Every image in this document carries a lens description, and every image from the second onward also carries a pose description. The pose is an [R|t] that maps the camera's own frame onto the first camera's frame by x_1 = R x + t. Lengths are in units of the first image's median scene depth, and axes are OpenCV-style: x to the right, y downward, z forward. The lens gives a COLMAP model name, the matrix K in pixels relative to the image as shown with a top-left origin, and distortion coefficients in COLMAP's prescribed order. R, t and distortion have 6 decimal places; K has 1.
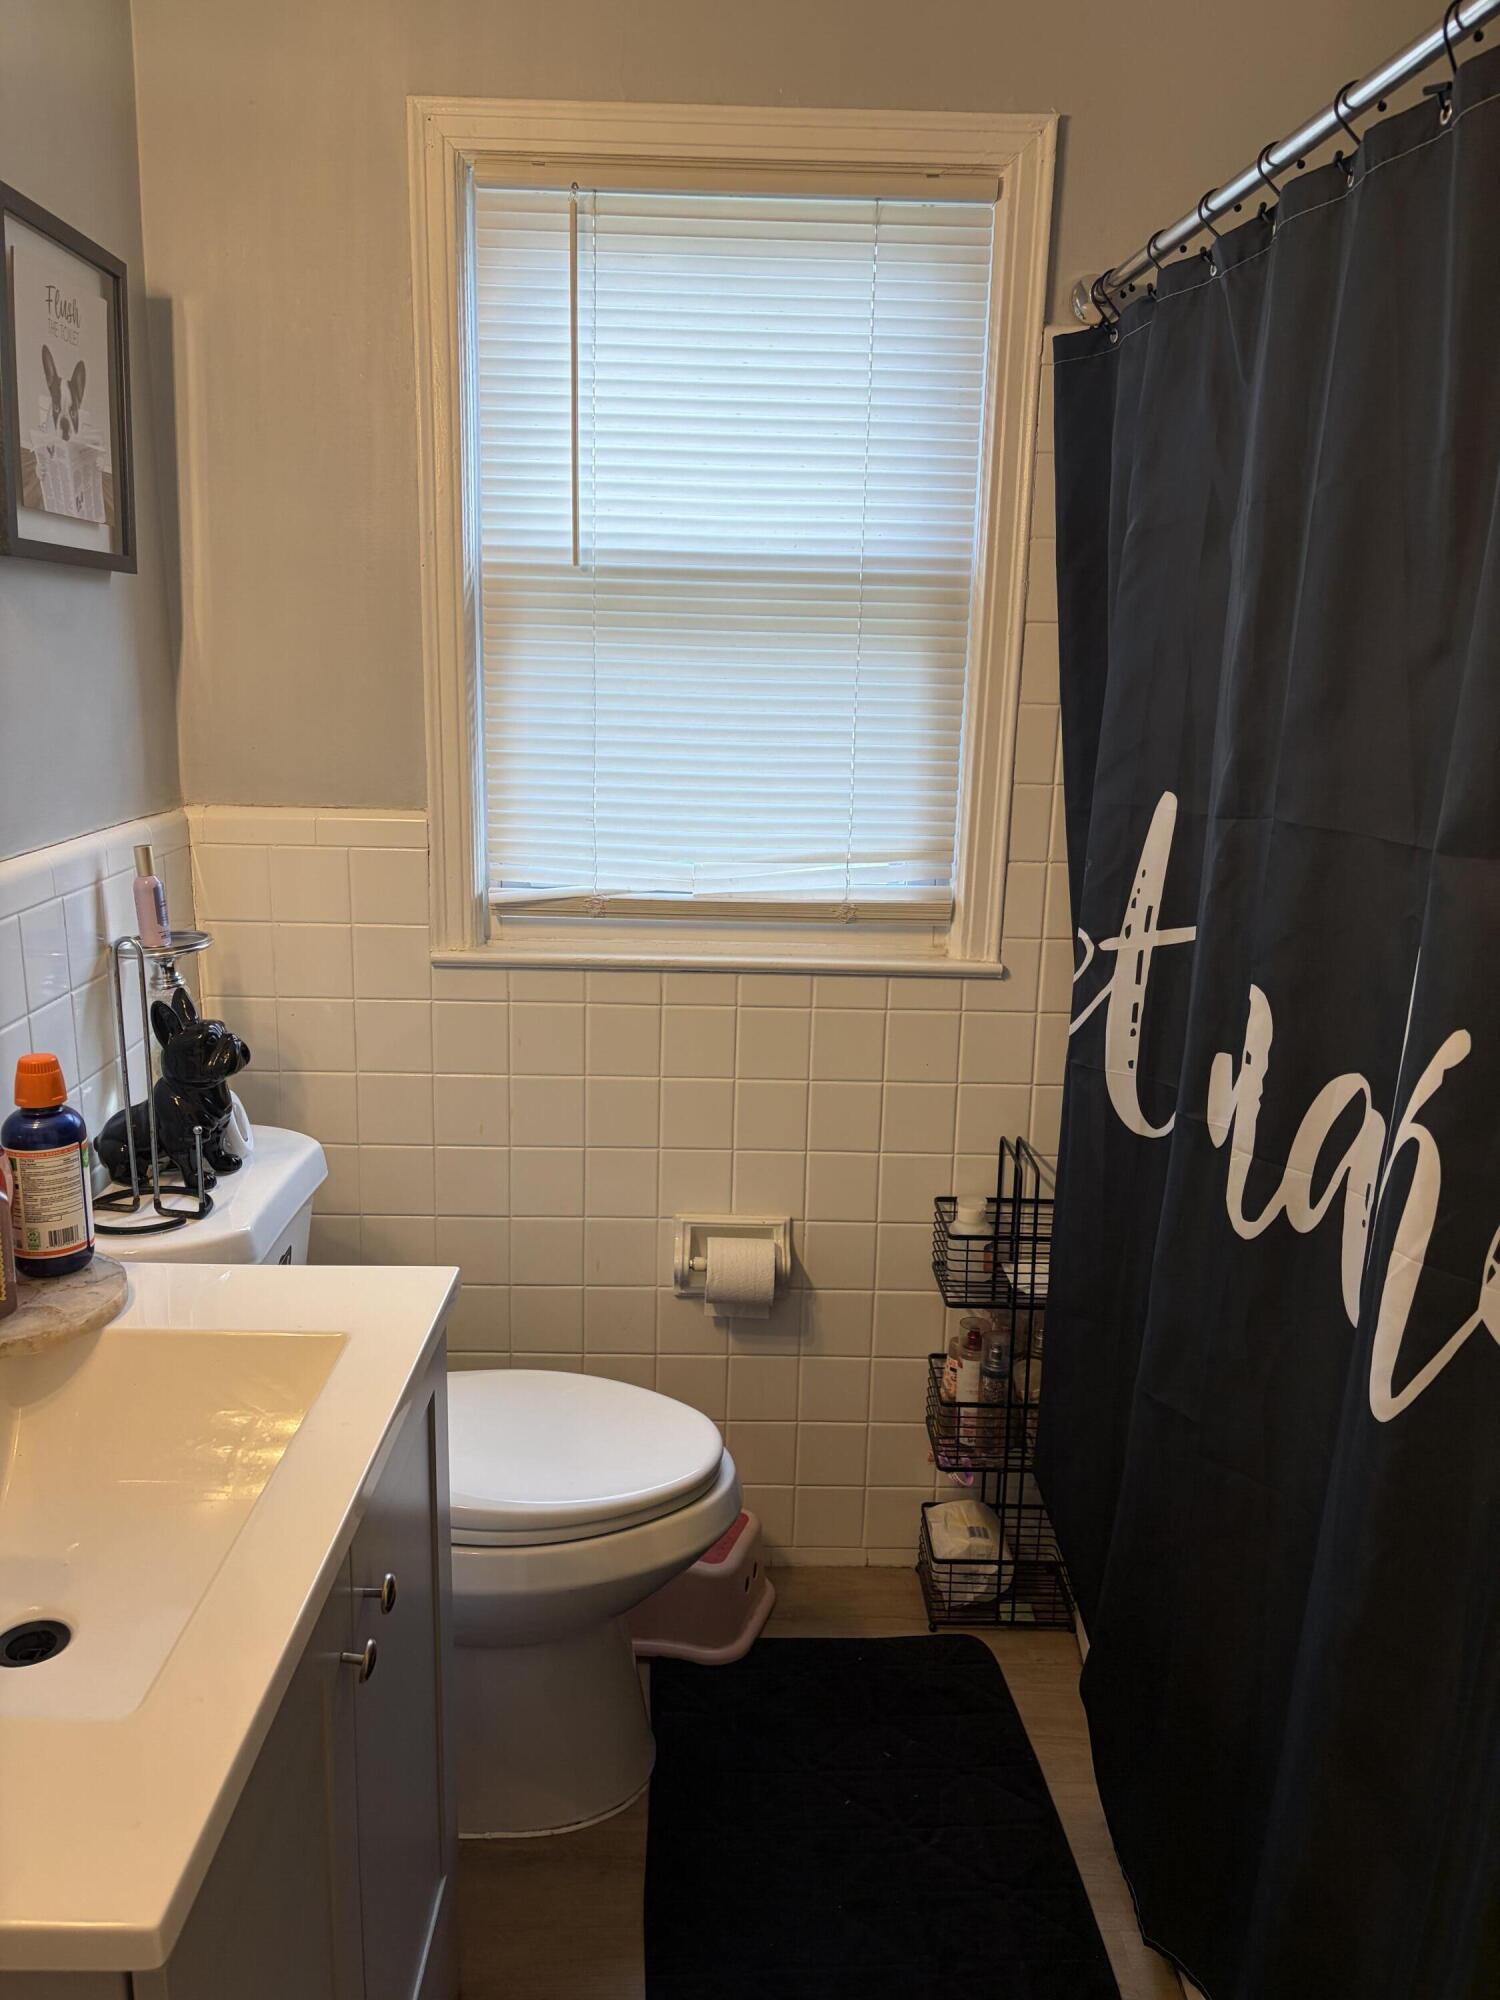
lens RADIAL K [[1500.8, 0, 743.2], [0, 1500.8, 1008.1], [0, 0, 1]] dist [0.047416, -0.047103]
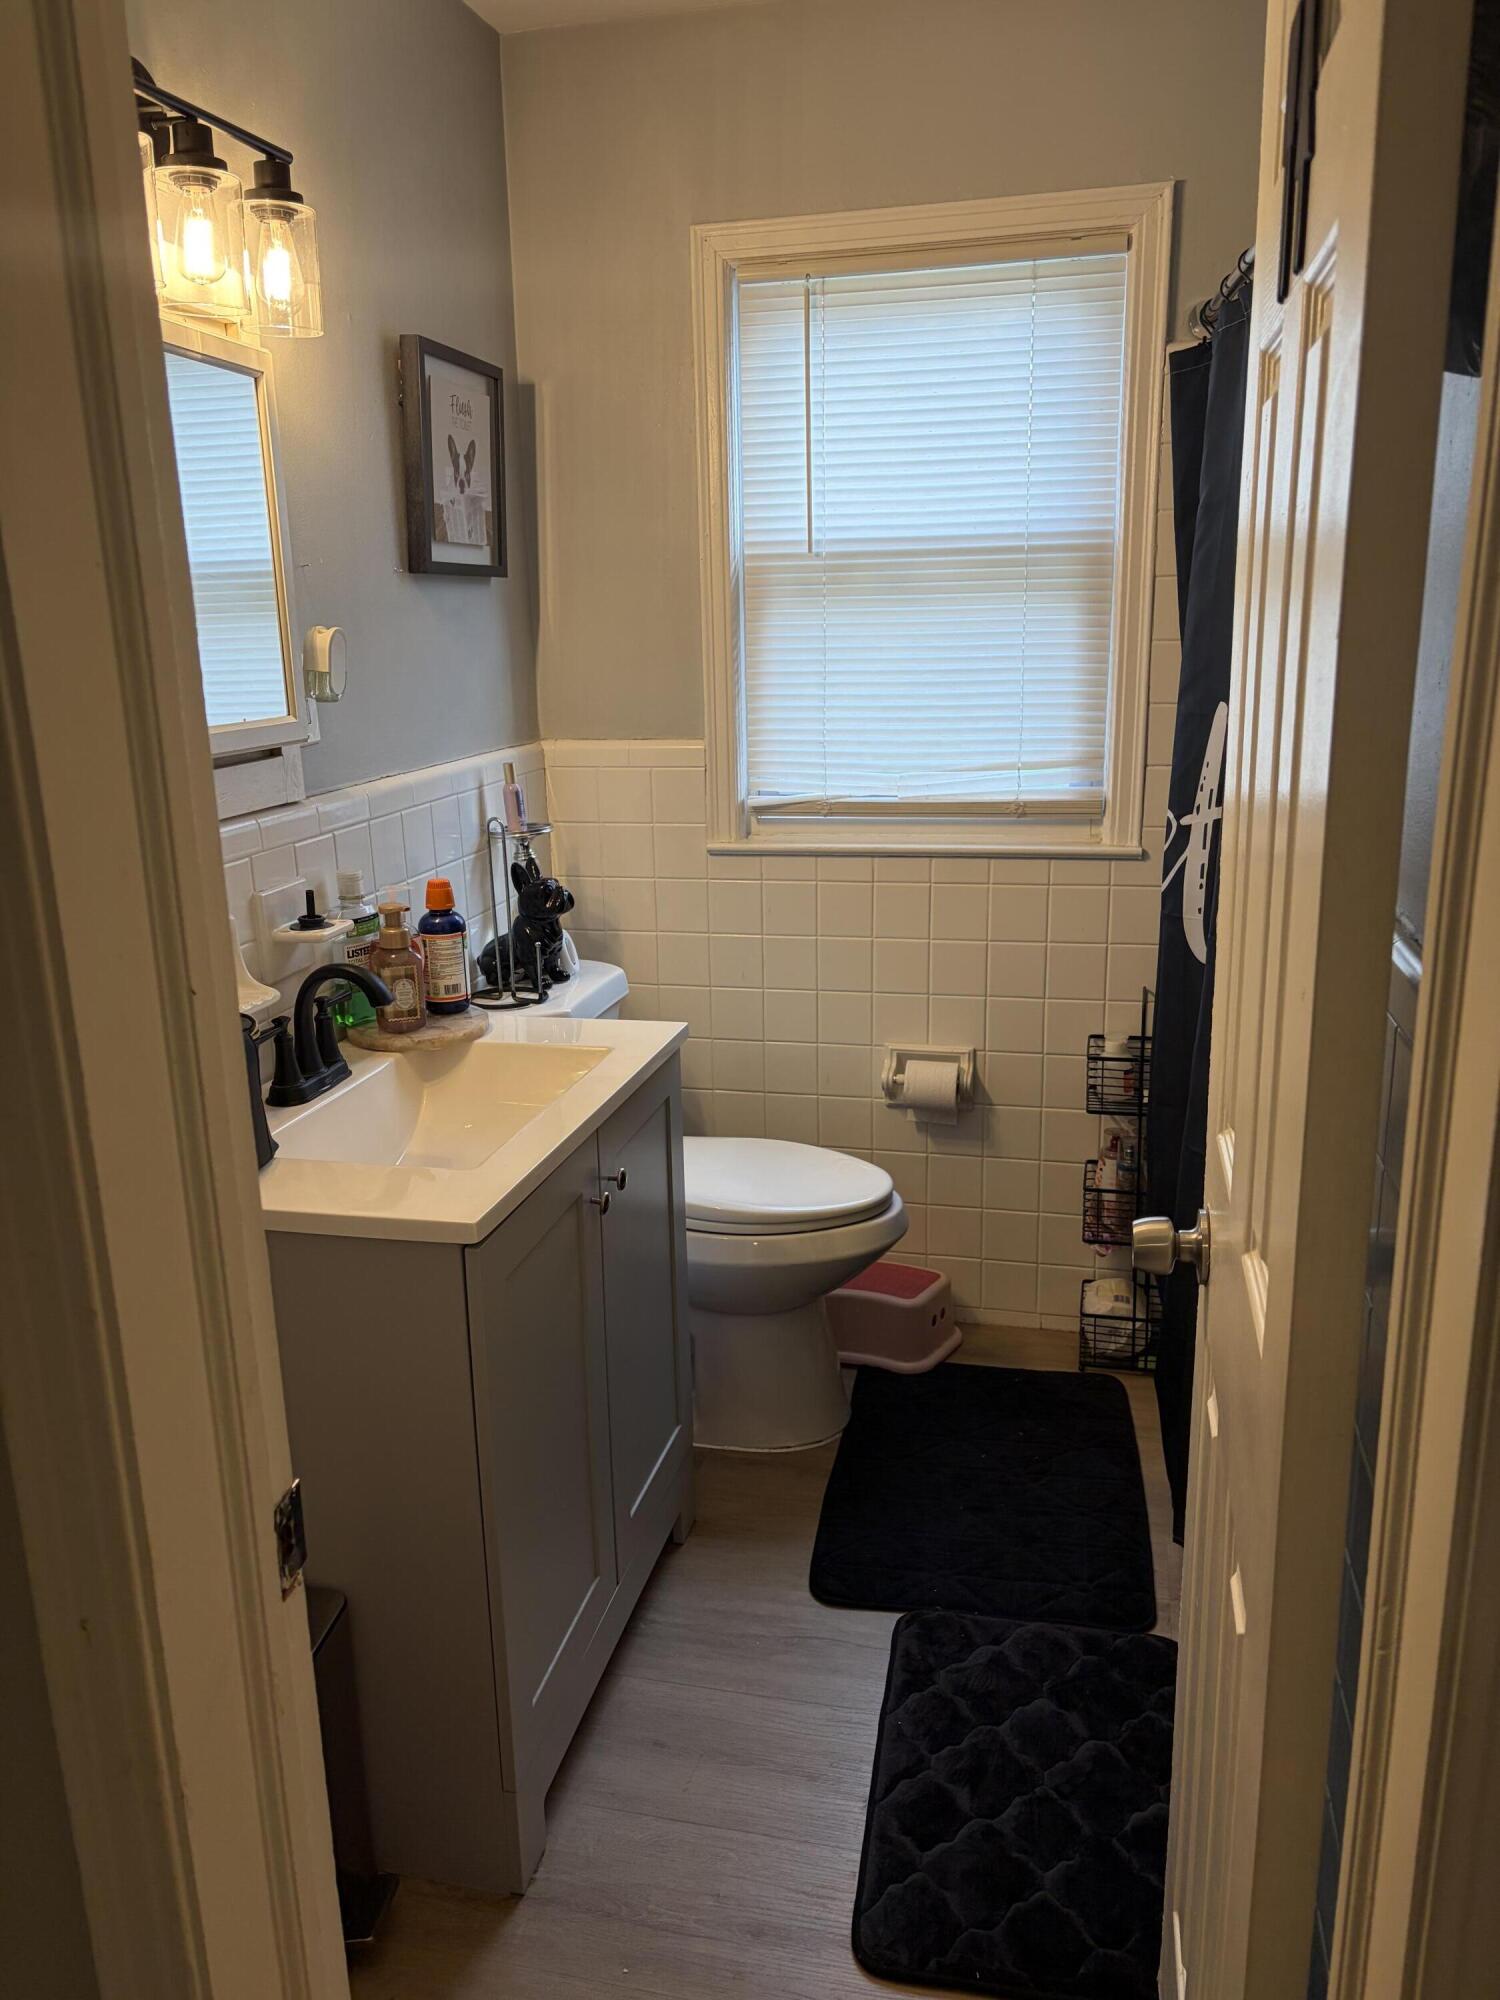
lens RADIAL K [[1500.8, 0, 745.2], [0, 1500.8, 1008.1], [0, 0, 1]] dist [0.047416, -0.047103]
pose [[0.968136, 0.018323, -0.249752, 0.187654], [-0.013097, 0.999660, 0.022568, 0.090537], [0.250081, -0.018578, 0.968047, -0.352591]]
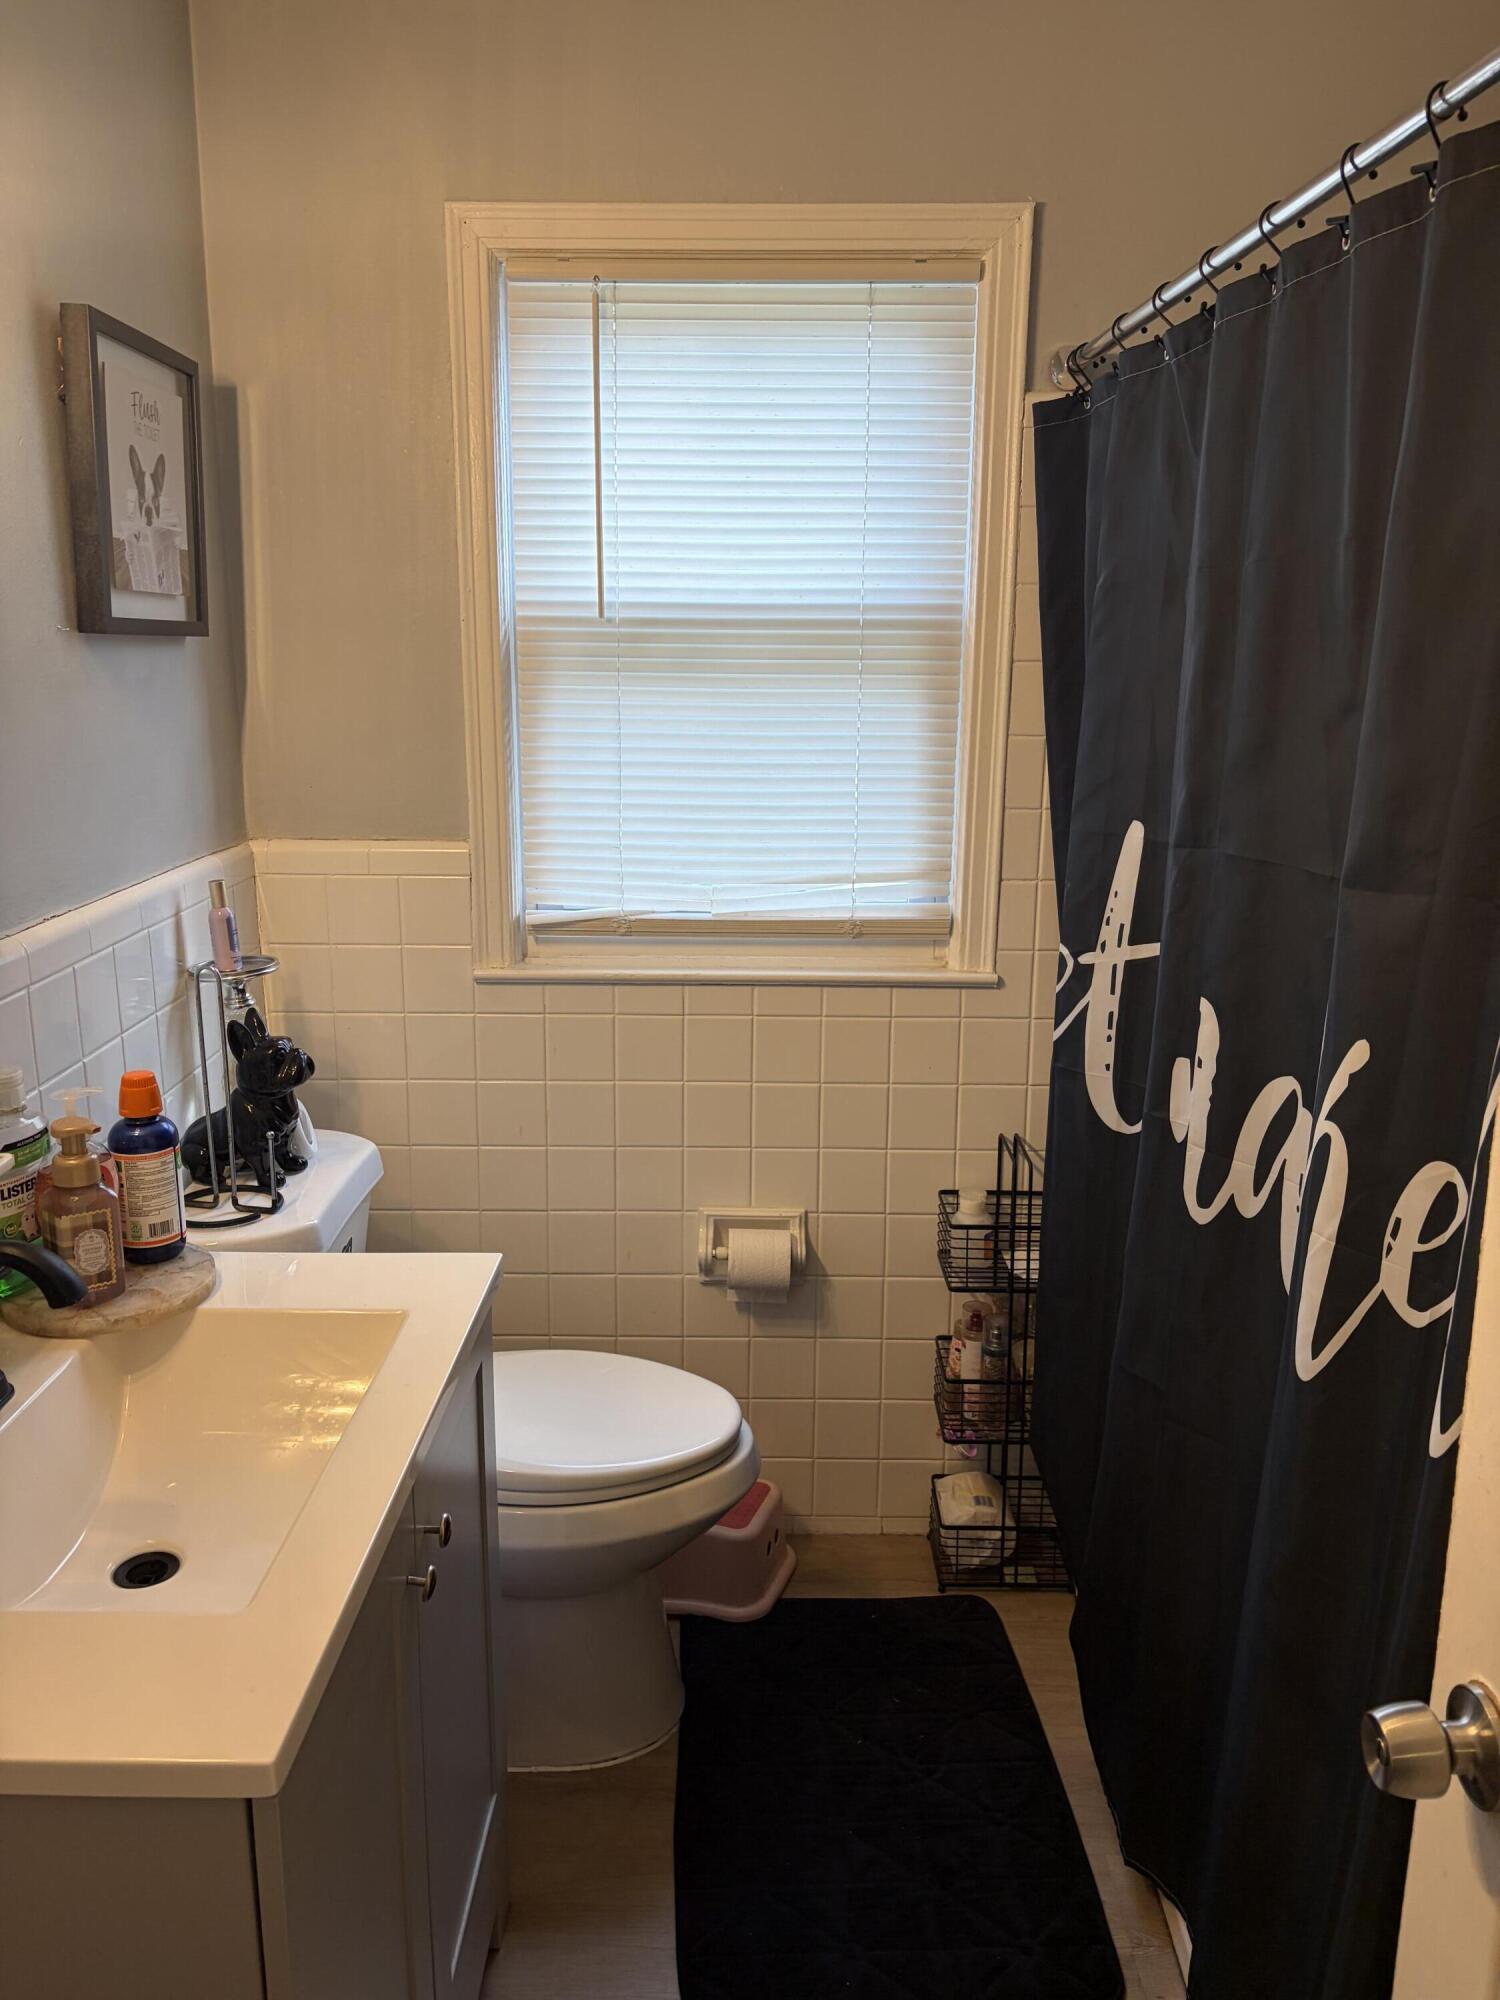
lens RADIAL K [[1500.8, 0, 740.0], [0, 1500.8, 997.0], [0, 0, 1]] dist [0.047416, -0.047103]
pose [[0.999554, -0.011407, -0.027592, 0.018238], [0.011245, 0.999919, -0.006001, -0.009625], [0.027658, 0.005689, 0.999601, -0.098400]]
